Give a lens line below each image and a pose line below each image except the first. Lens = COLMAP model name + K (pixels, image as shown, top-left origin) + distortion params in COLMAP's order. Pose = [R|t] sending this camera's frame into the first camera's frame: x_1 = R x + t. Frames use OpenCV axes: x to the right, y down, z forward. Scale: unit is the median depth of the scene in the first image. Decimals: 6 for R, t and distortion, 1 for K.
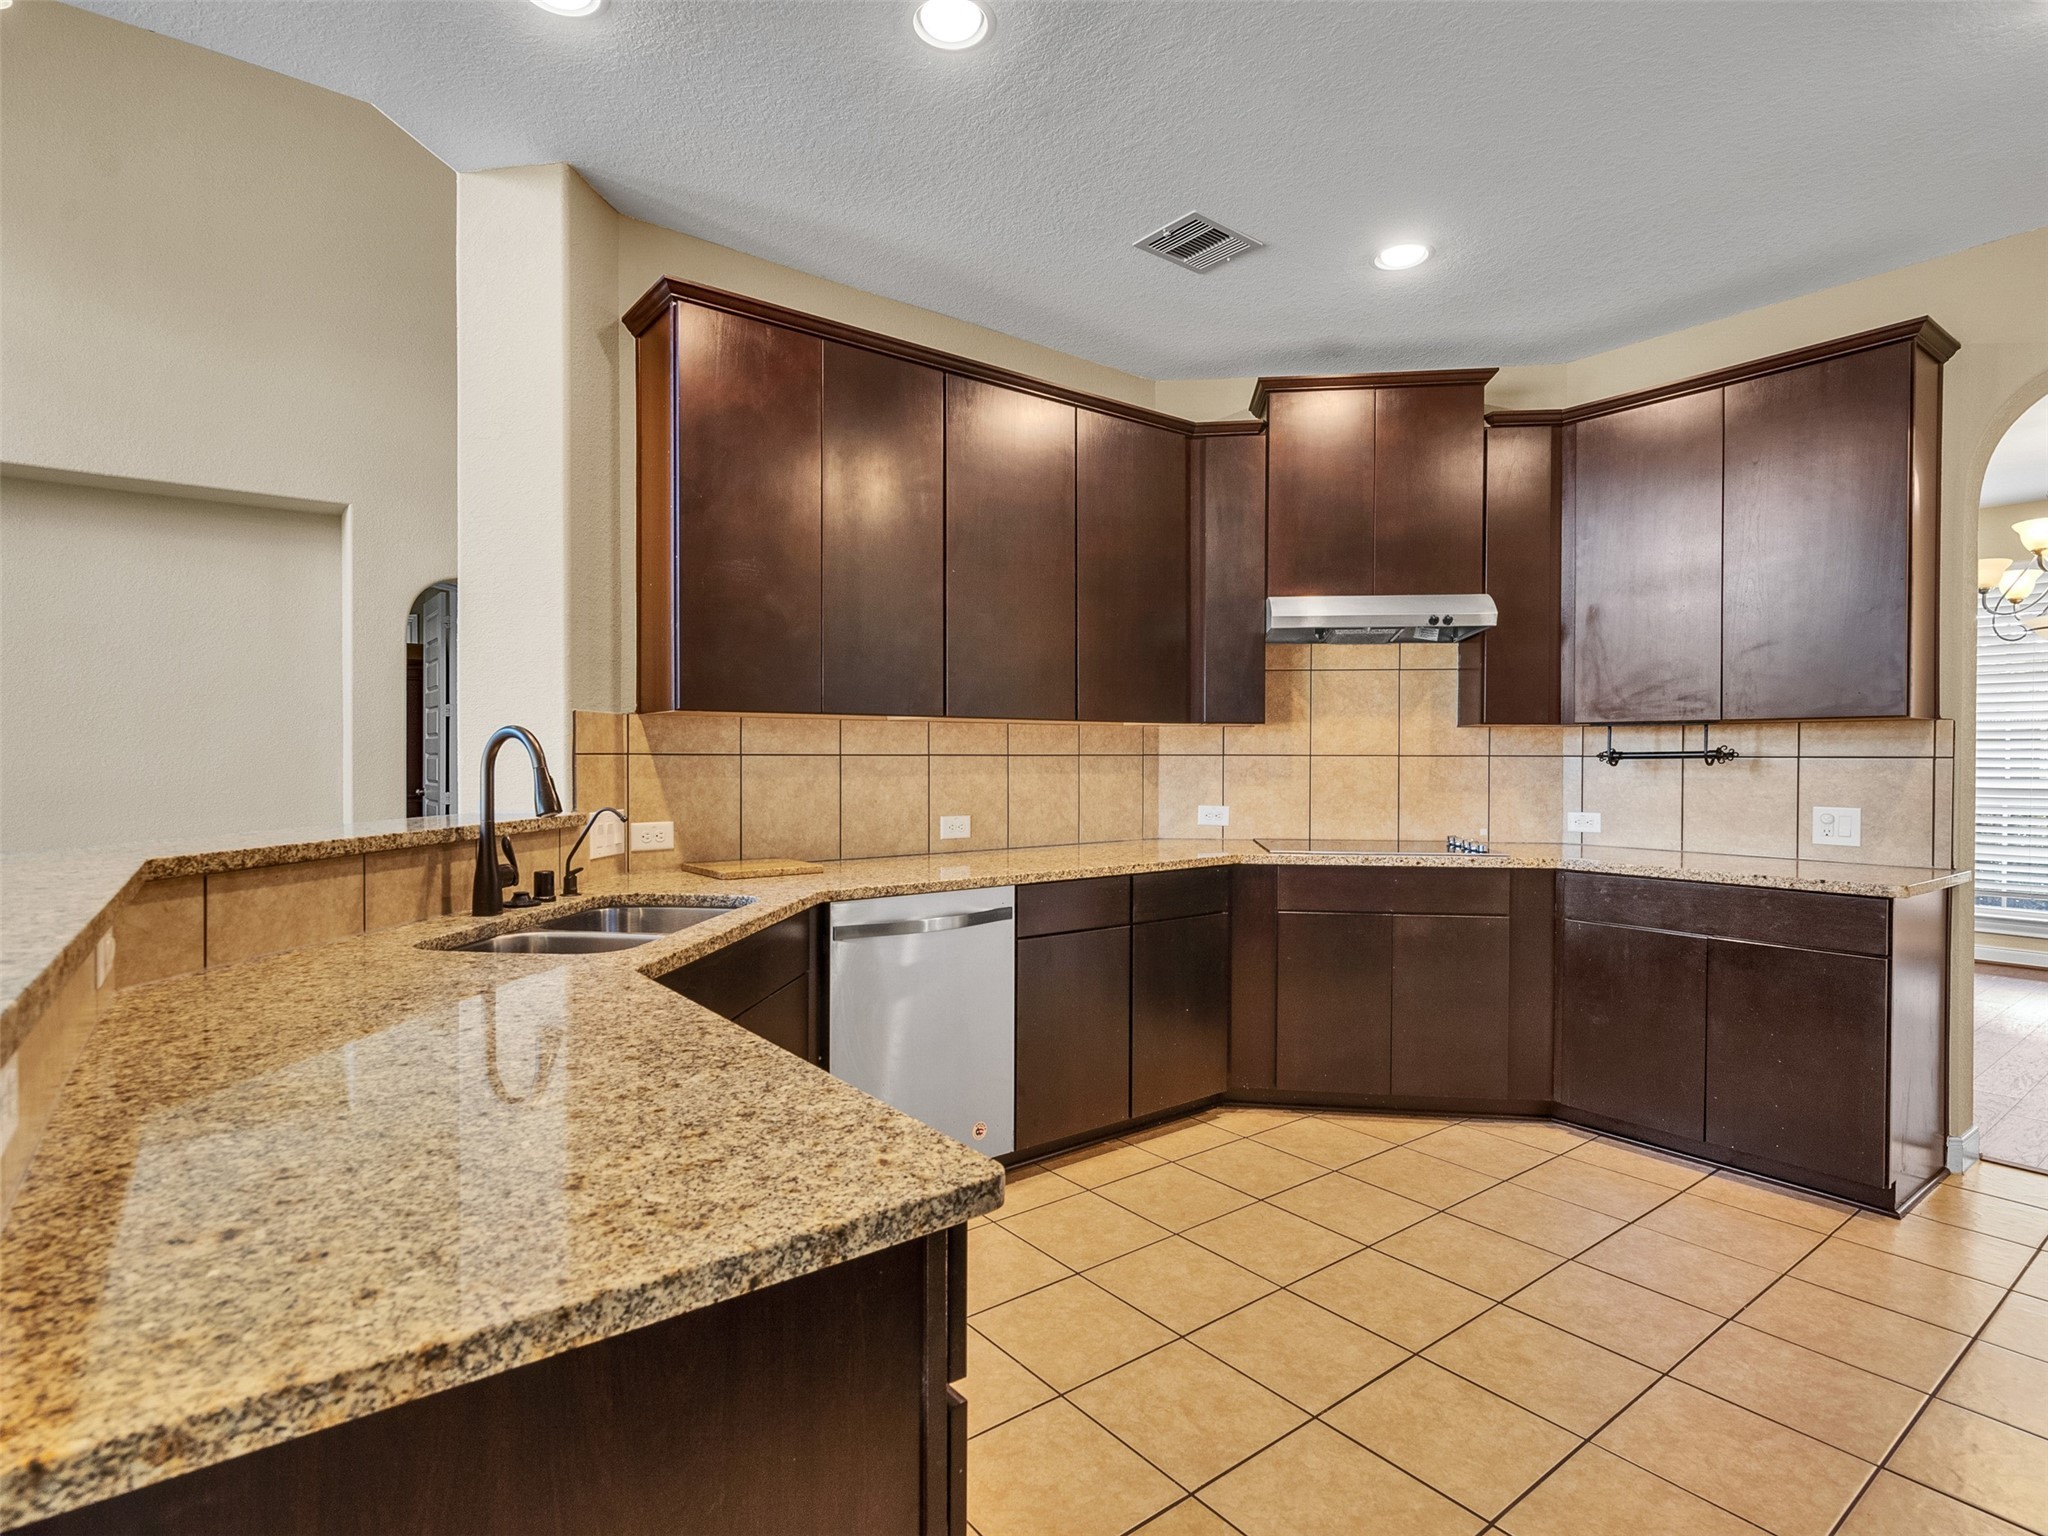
lens RADIAL K [[1047.0, 0, 1006.1], [0, 1047.0, 764.3], [0, 0, 1]] dist [0.001016, -0.000504]
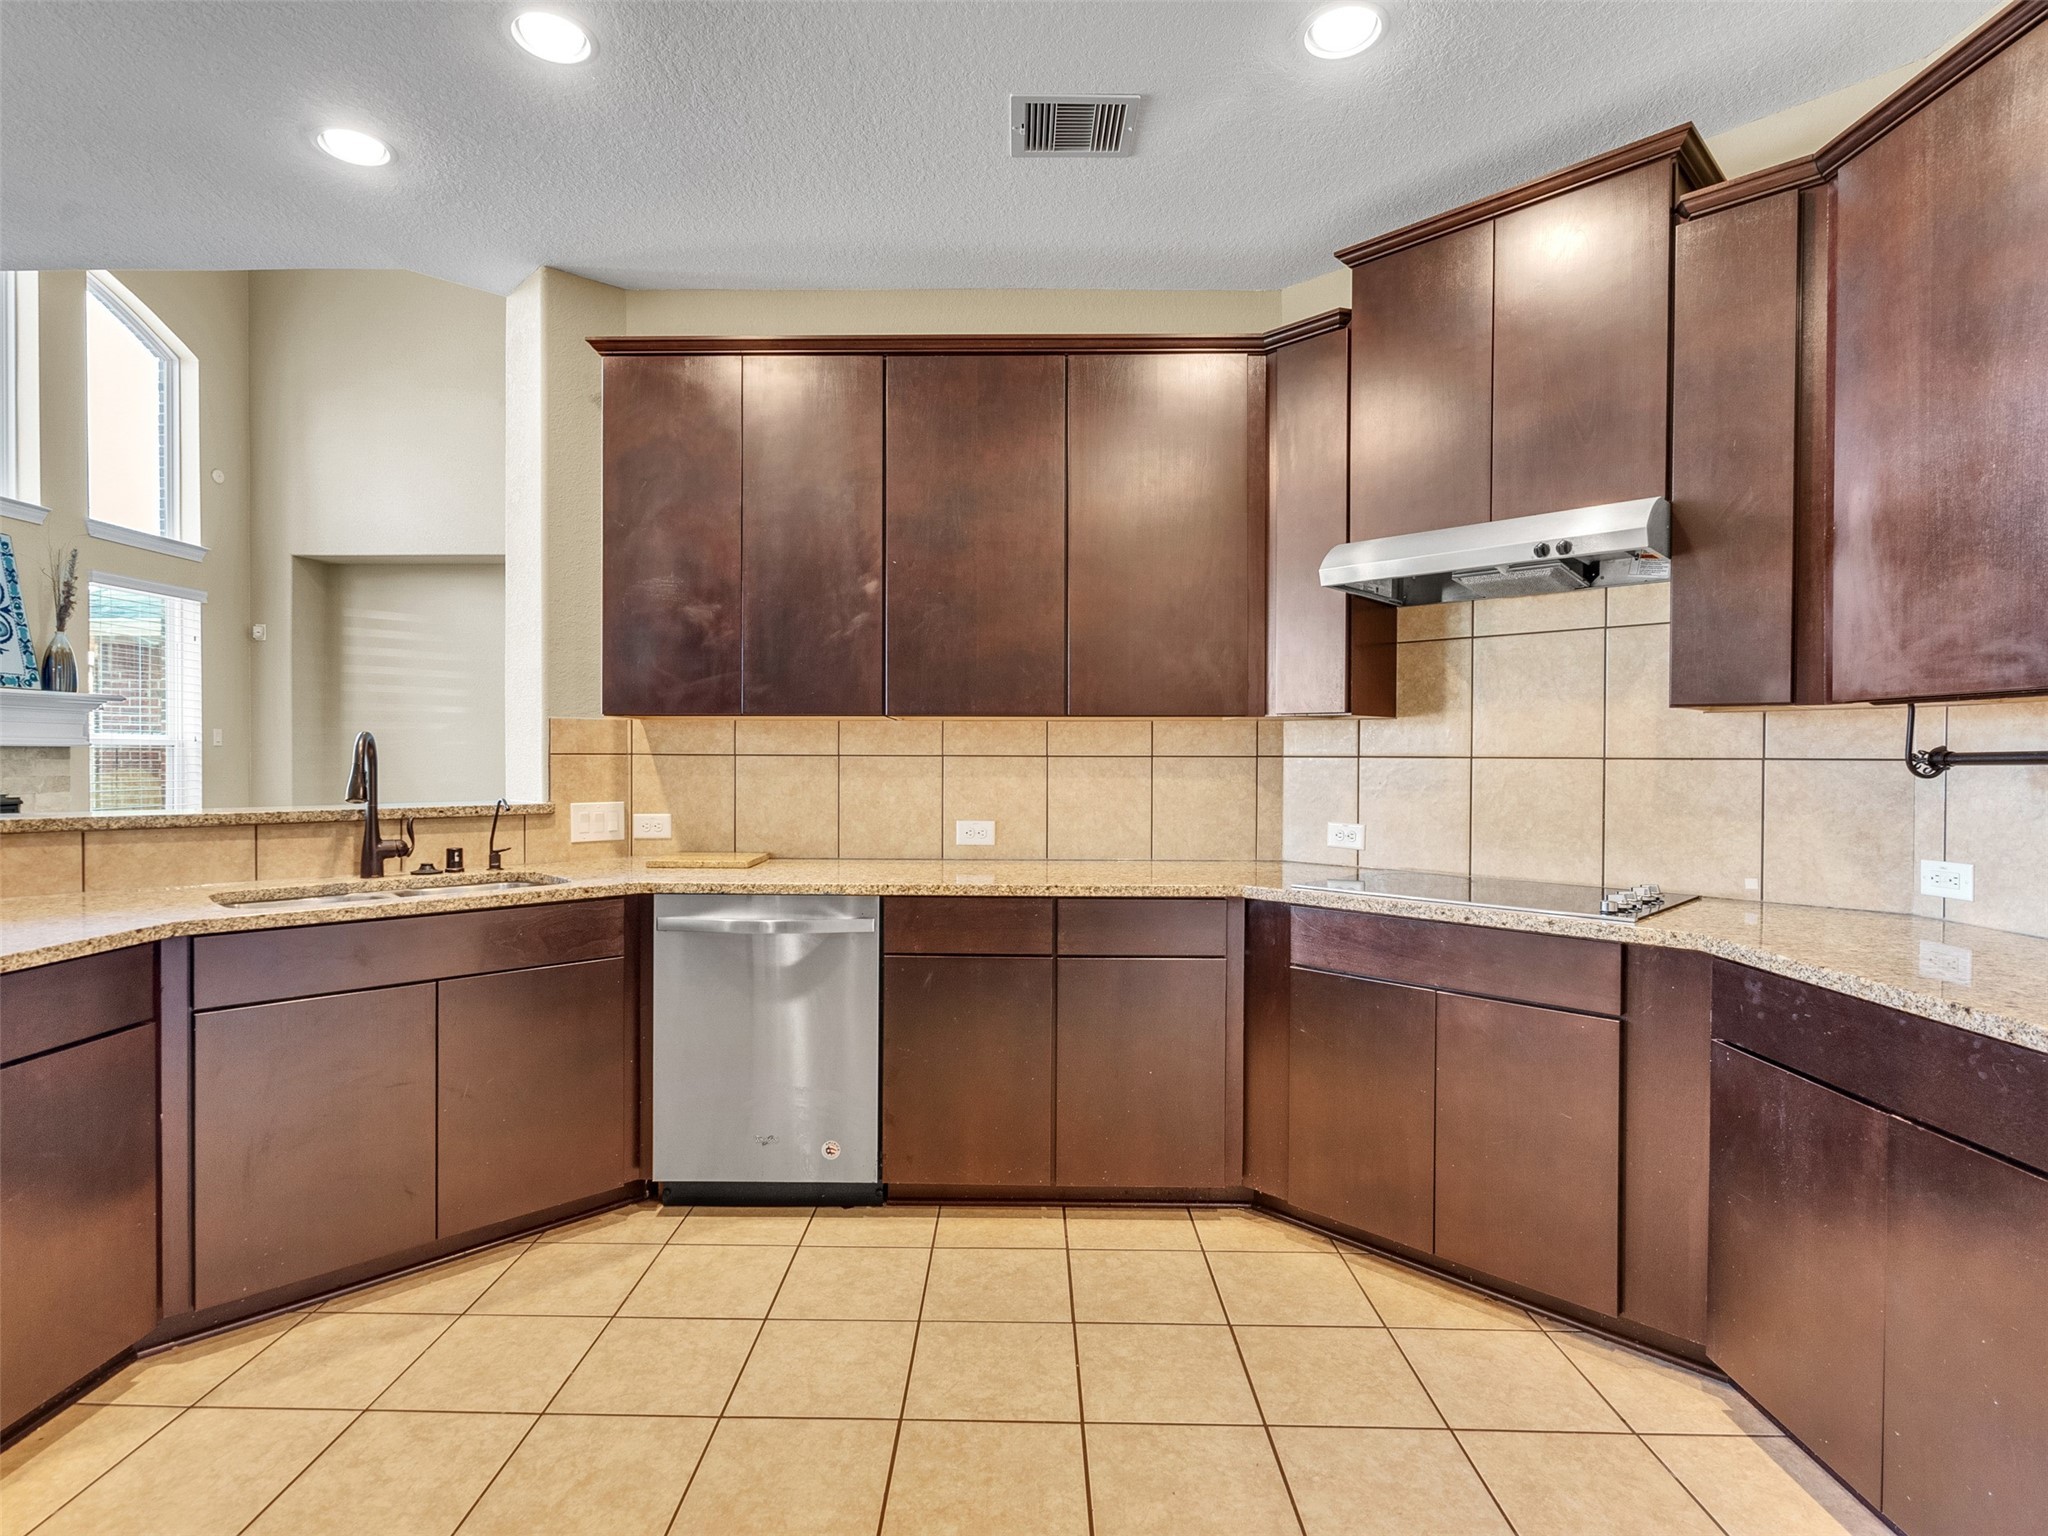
lens RADIAL K [[1047.0, 0, 1004.6], [0, 1047.0, 765.6], [0, 0, 1]] dist [0.001016, -0.000504]
pose [[0.783065, 0.007407, -0.621896, 0.581142], [-0.007851, 0.999967, 0.002024, -0.002411], [0.621890, 0.003298, 0.783098, 0.296699]]
